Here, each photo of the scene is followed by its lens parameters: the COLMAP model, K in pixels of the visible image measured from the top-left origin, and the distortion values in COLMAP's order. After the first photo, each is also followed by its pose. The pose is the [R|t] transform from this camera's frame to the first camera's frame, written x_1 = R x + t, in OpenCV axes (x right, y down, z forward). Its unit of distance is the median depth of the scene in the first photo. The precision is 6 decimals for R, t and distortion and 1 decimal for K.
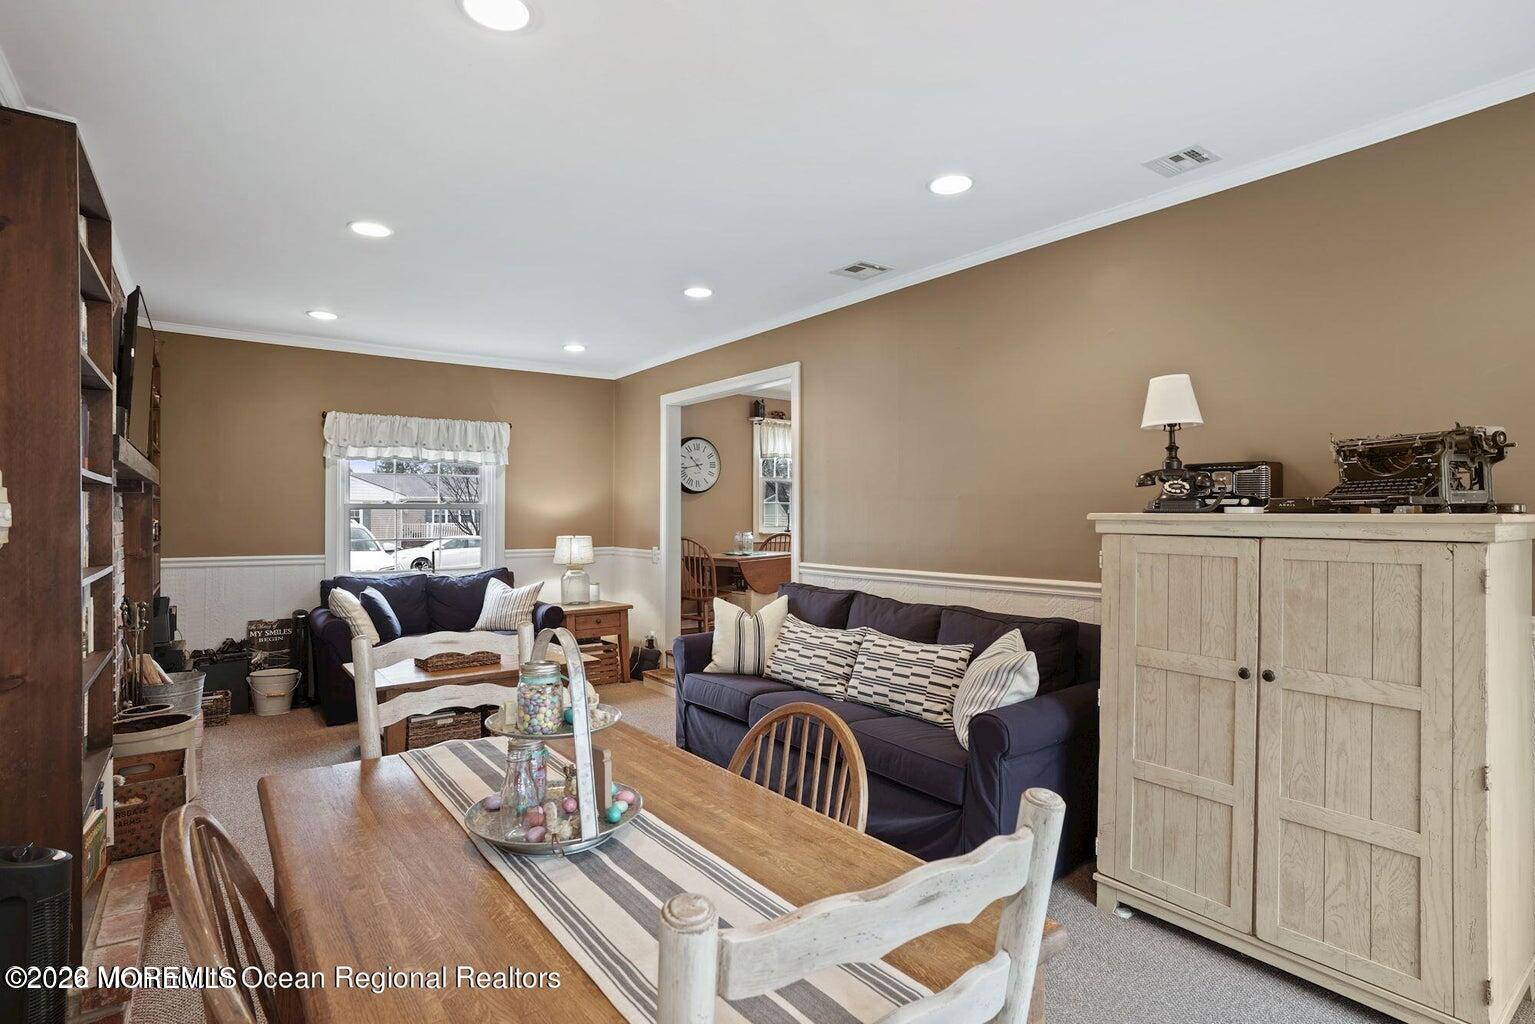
lens RADIAL K [[757.8, 0, 767.5], [0, 757.8, 512.0], [0, 0, 1]] dist [-0.070111, 0.029490]
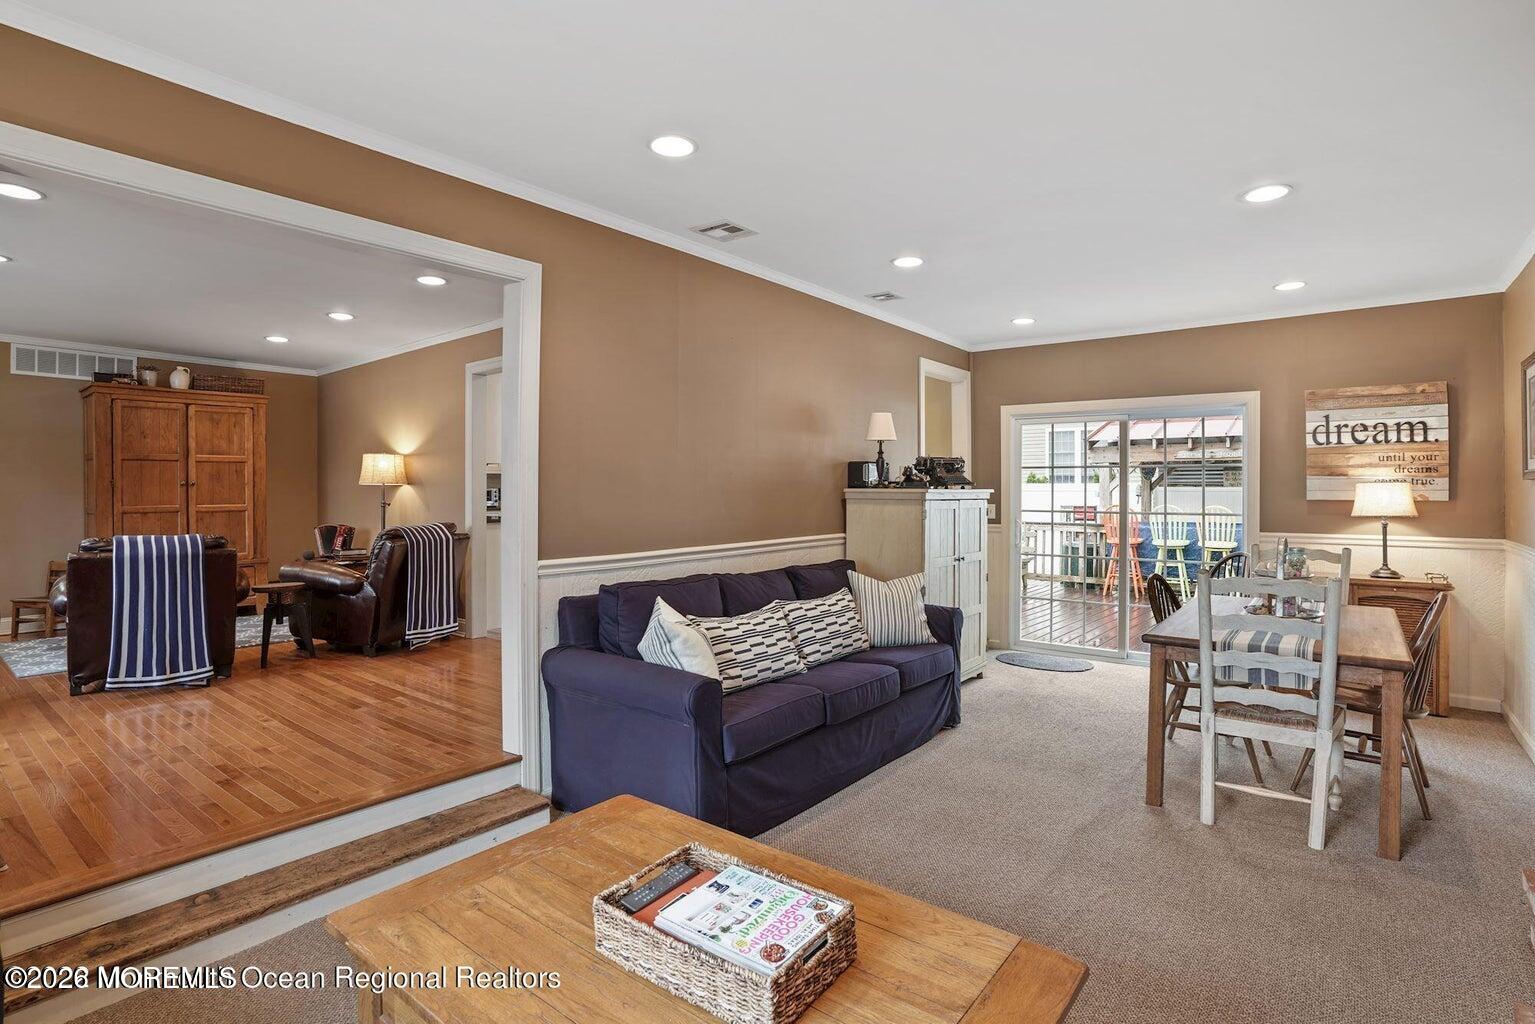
lens RADIAL K [[757.8, 0, 767.5], [0, 757.8, 512.0], [0, 0, 1]] dist [-0.070111, 0.029490]
pose [[-0.237838, -0.007200, 0.971278, -0.818307], [0.015835, 0.999811, 0.011289, 0.022401], [-0.971176, 0.018065, -0.237679, 1.209095]]
